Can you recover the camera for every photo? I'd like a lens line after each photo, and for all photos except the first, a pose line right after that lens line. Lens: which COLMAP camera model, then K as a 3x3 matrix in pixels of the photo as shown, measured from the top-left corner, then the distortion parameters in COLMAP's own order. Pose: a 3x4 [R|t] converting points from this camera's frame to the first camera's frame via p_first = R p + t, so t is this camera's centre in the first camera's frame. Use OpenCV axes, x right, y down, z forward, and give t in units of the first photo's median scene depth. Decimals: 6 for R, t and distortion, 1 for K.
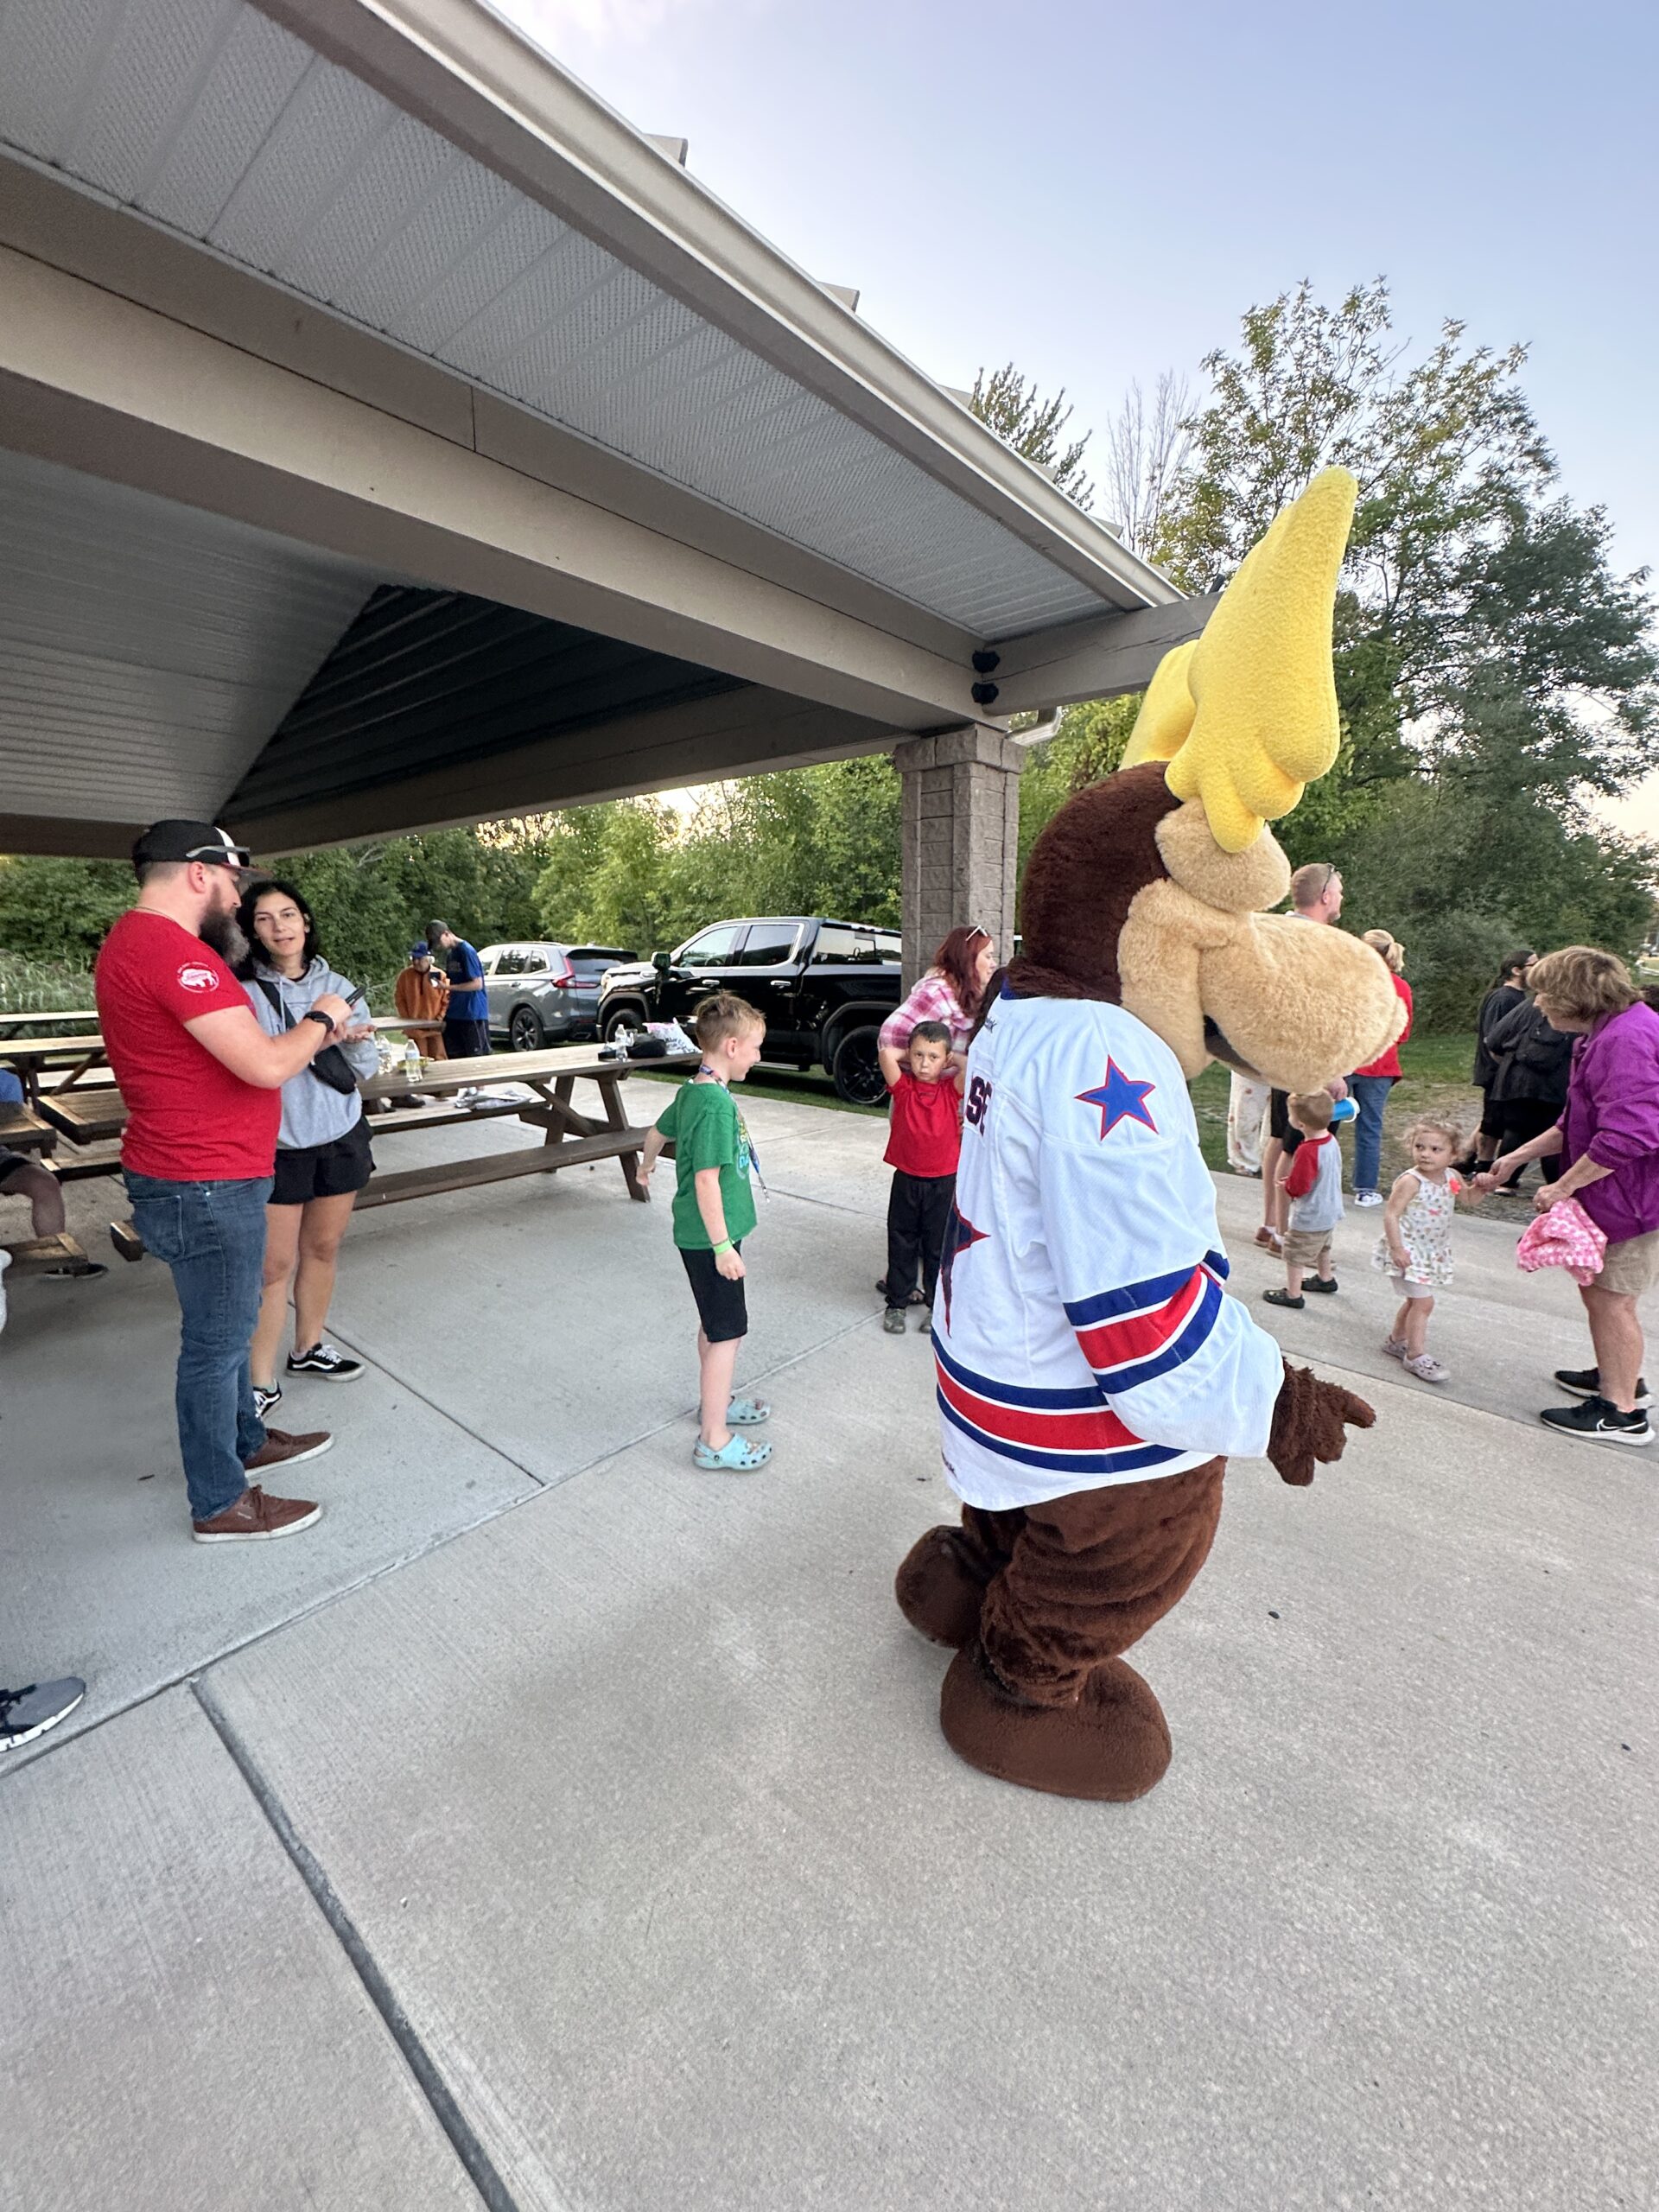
lens RADIAL K [[886.8, 0, 828.4], [0, 886.8, 1103.6], [0, 0, 1]] dist [-0.002259, 0.001307]
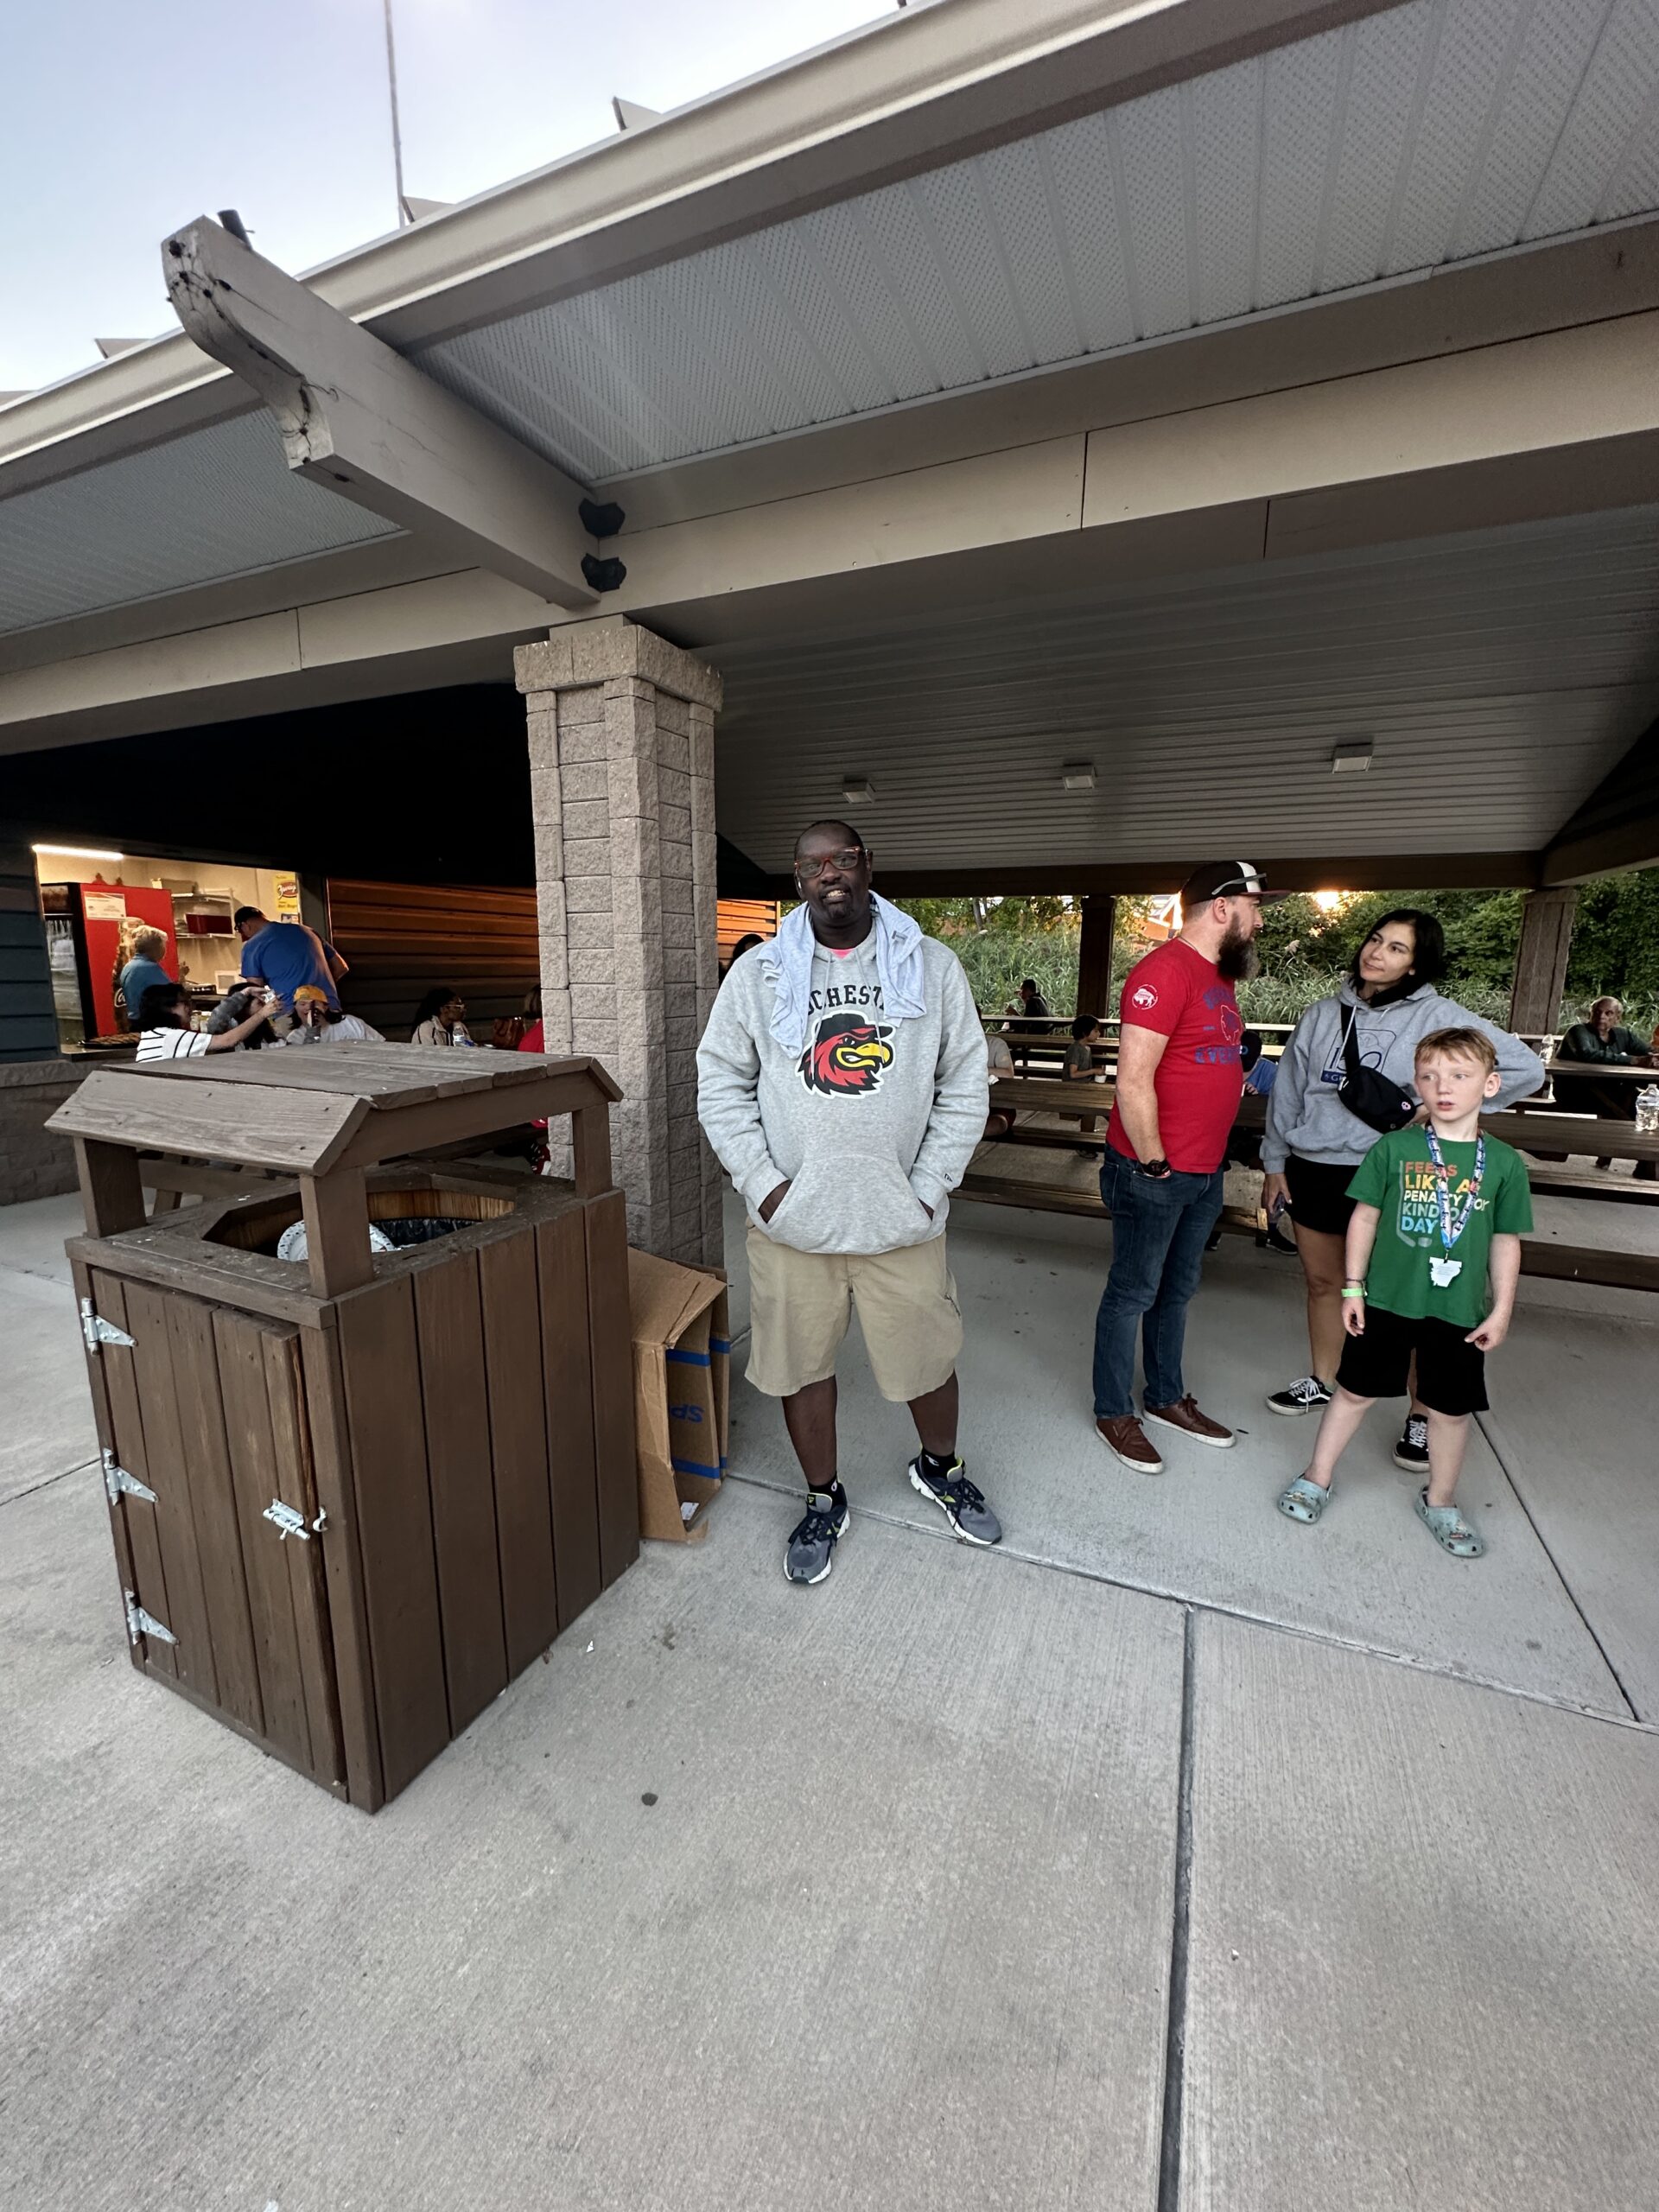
lens RADIAL K [[886.8, 0, 836.5], [0, 886.8, 1104.1], [0, 0, 1]] dist [-0.002259, 0.001307]
pose [[0.290149, 0.160447, -0.943435, 0.012787], [-0.186197, 0.976470, 0.108802, -0.002414], [0.938693, 0.144096, 0.313196, 0.012543]]
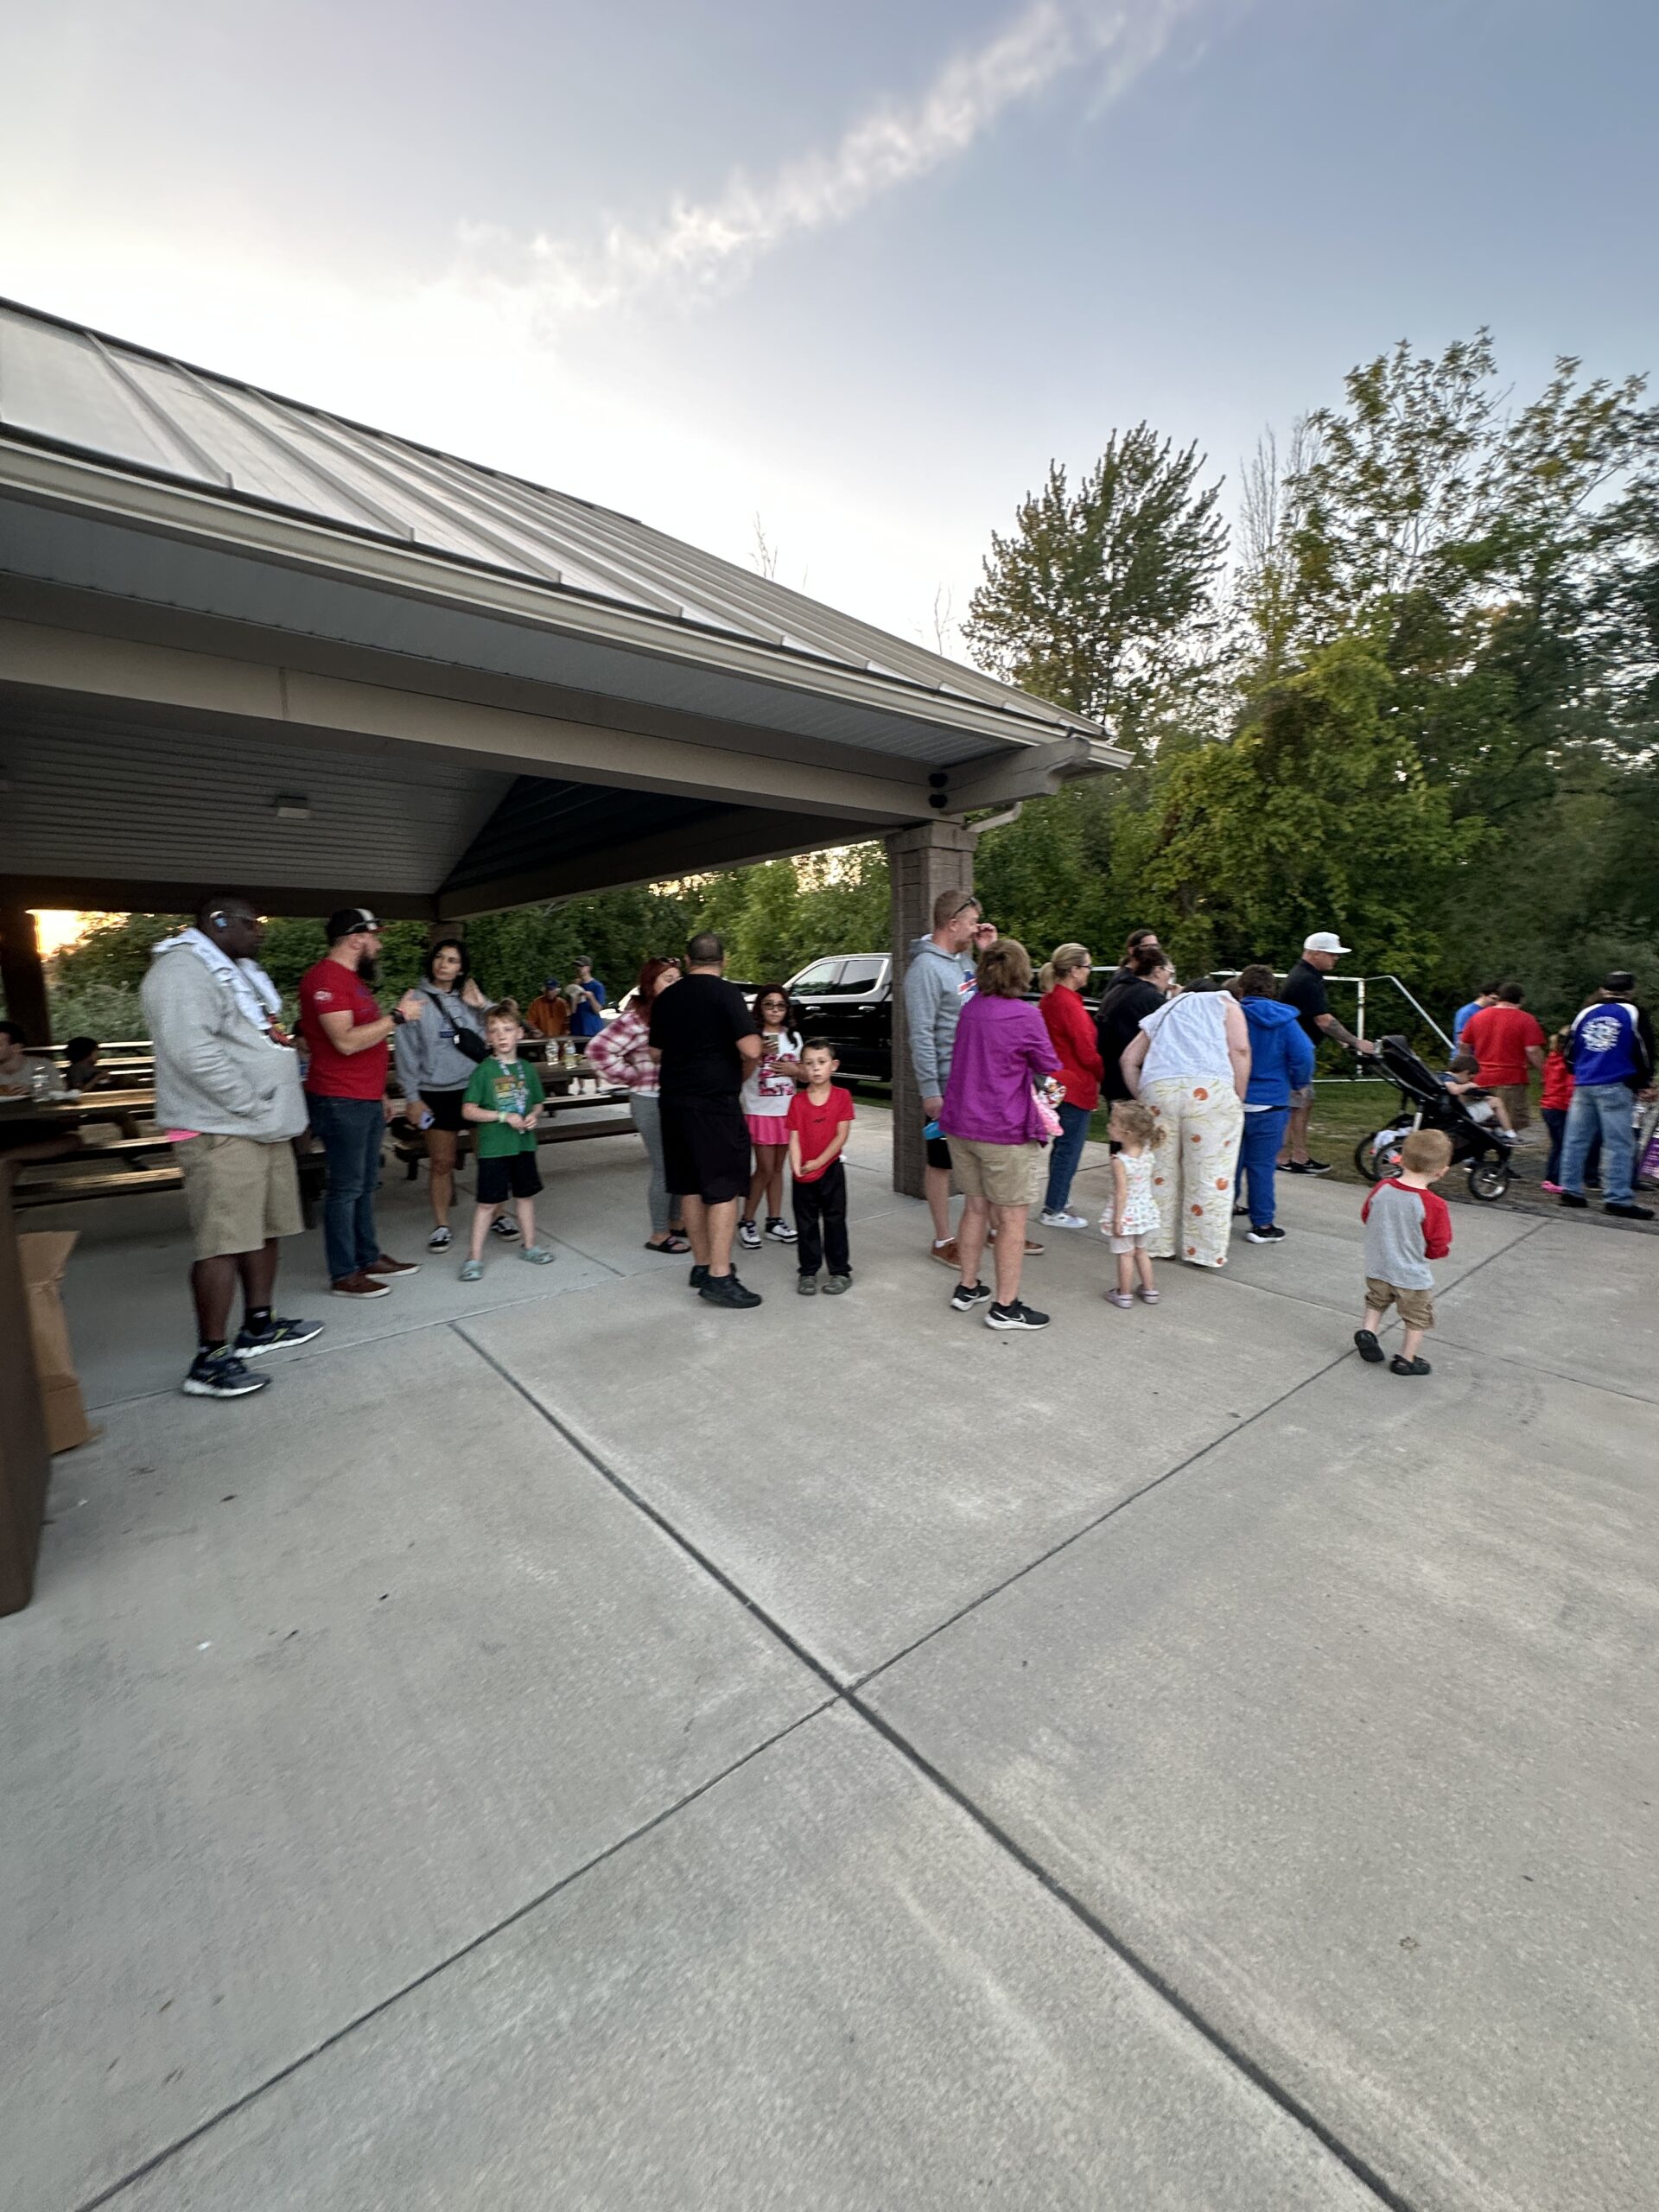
lens RADIAL K [[886.8, 0, 826.4], [0, 886.8, 1102.1], [0, 0, 1]] dist [-0.002259, 0.001307]
pose [[0.984602, 0.012492, -0.174361, 0.053585], [-0.019670, 0.999026, -0.039498, 0.020510], [0.173698, 0.042319, 0.983889, -0.095959]]
